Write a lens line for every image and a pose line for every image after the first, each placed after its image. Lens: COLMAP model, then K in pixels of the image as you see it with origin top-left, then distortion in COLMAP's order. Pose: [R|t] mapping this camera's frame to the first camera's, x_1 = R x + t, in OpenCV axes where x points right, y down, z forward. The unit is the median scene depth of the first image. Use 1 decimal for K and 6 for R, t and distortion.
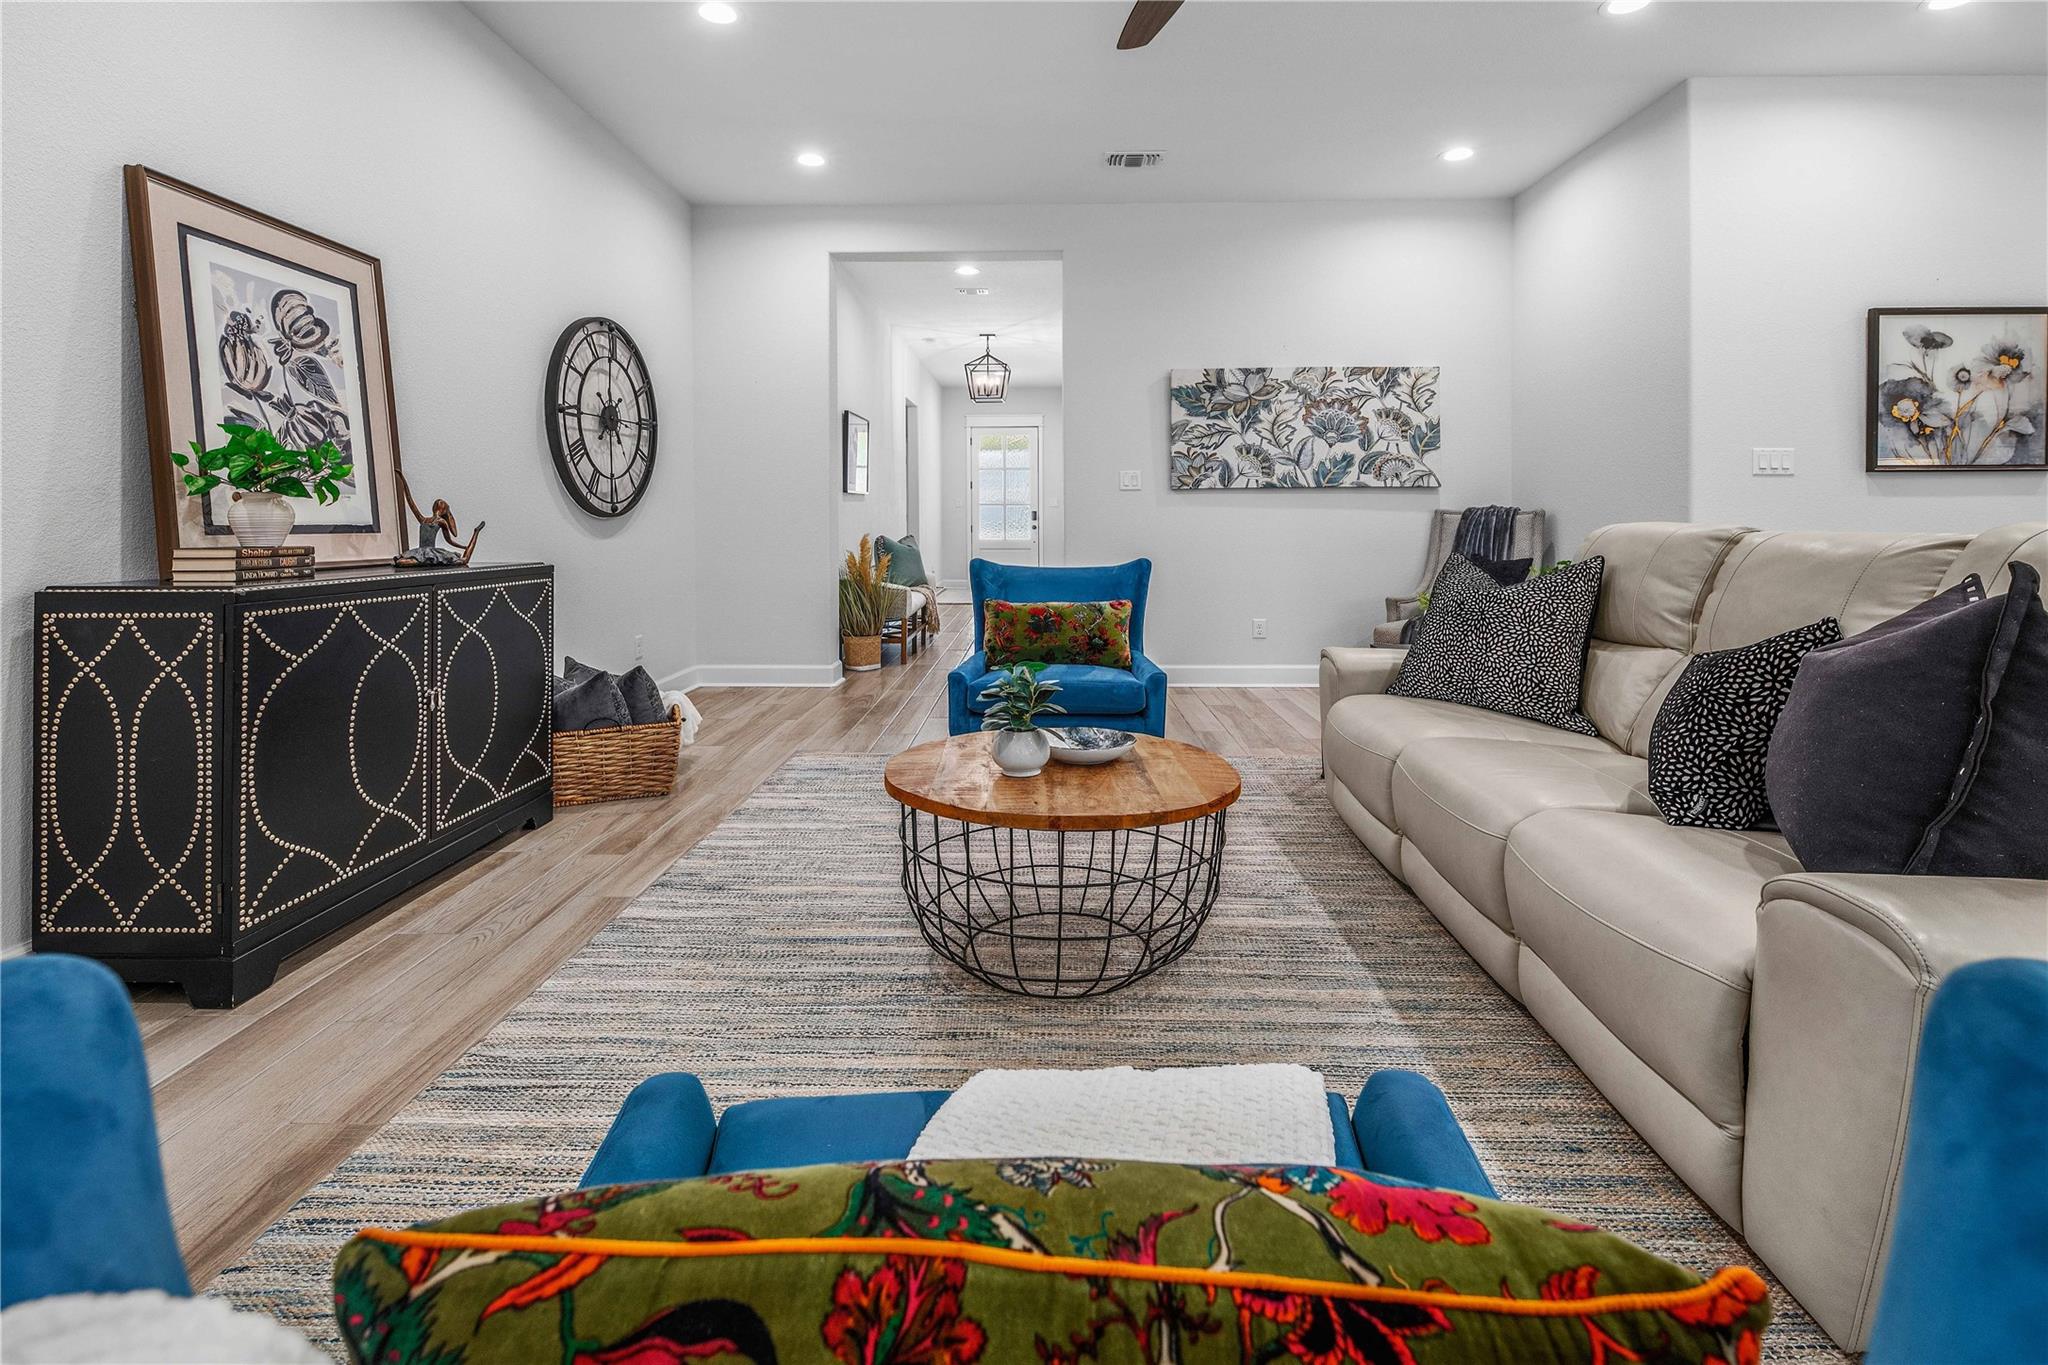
lens RADIAL K [[883.3, 0, 1042.9], [0, 883.3, 510.2], [0, 0, 1]] dist [0.001045, -0.000551]
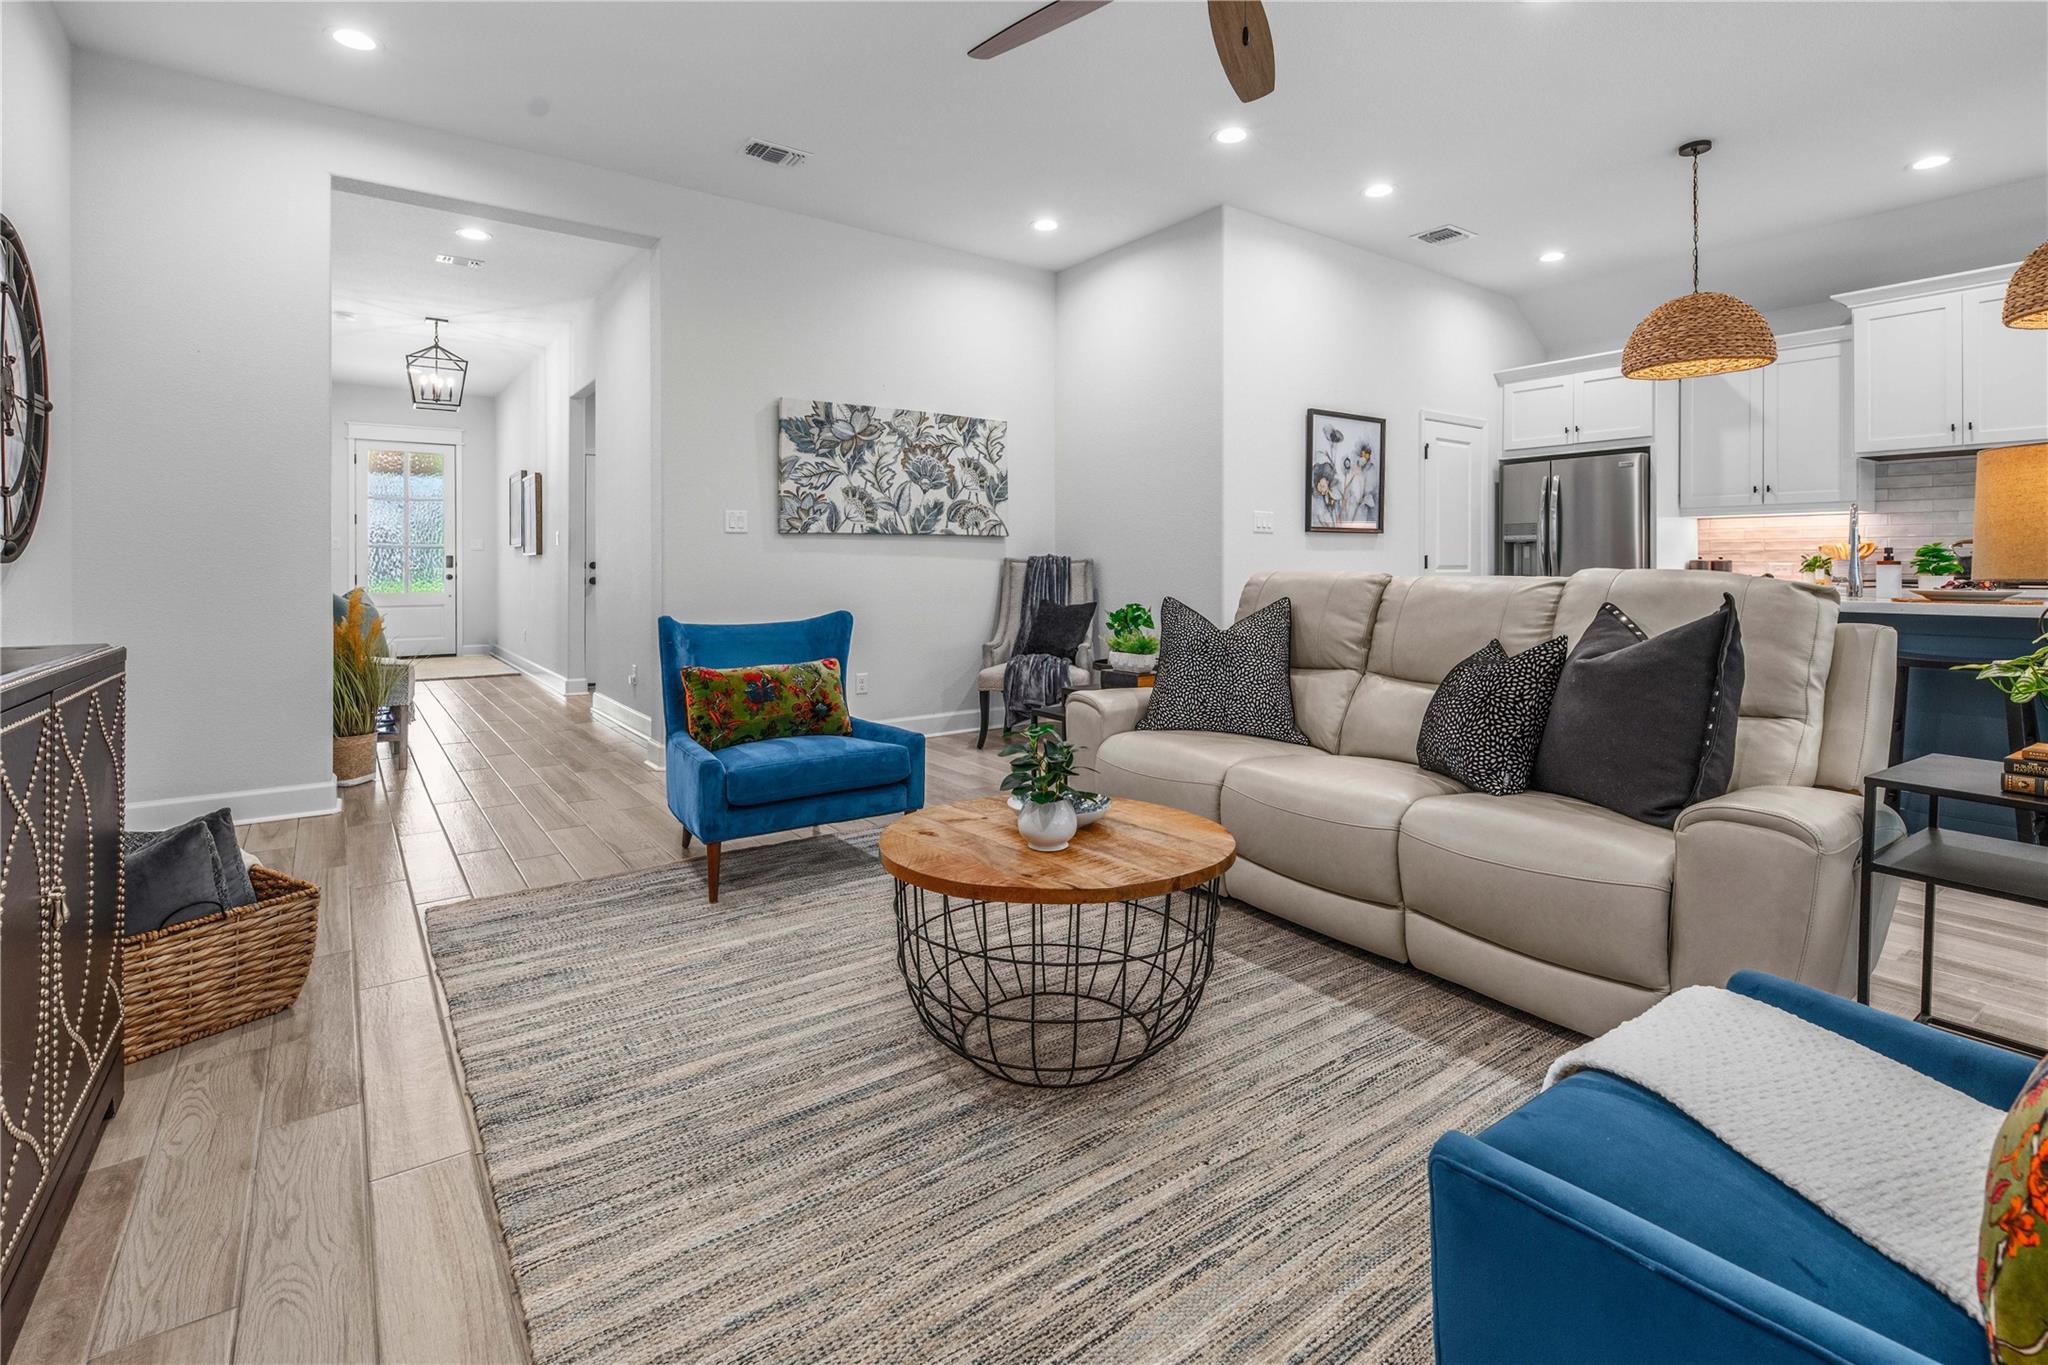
lens RADIAL K [[973.7, 0, 984.6], [0, 973.7, 554.2], [0, 0, 1]] dist [0.014336, -0.000444]
pose [[0.804066, 0.008212, 0.594483, -0.278617], [-0.006652, 0.999966, -0.004817, 0.000884], [-0.594503, -0.000081, 0.804094, 0.094879]]
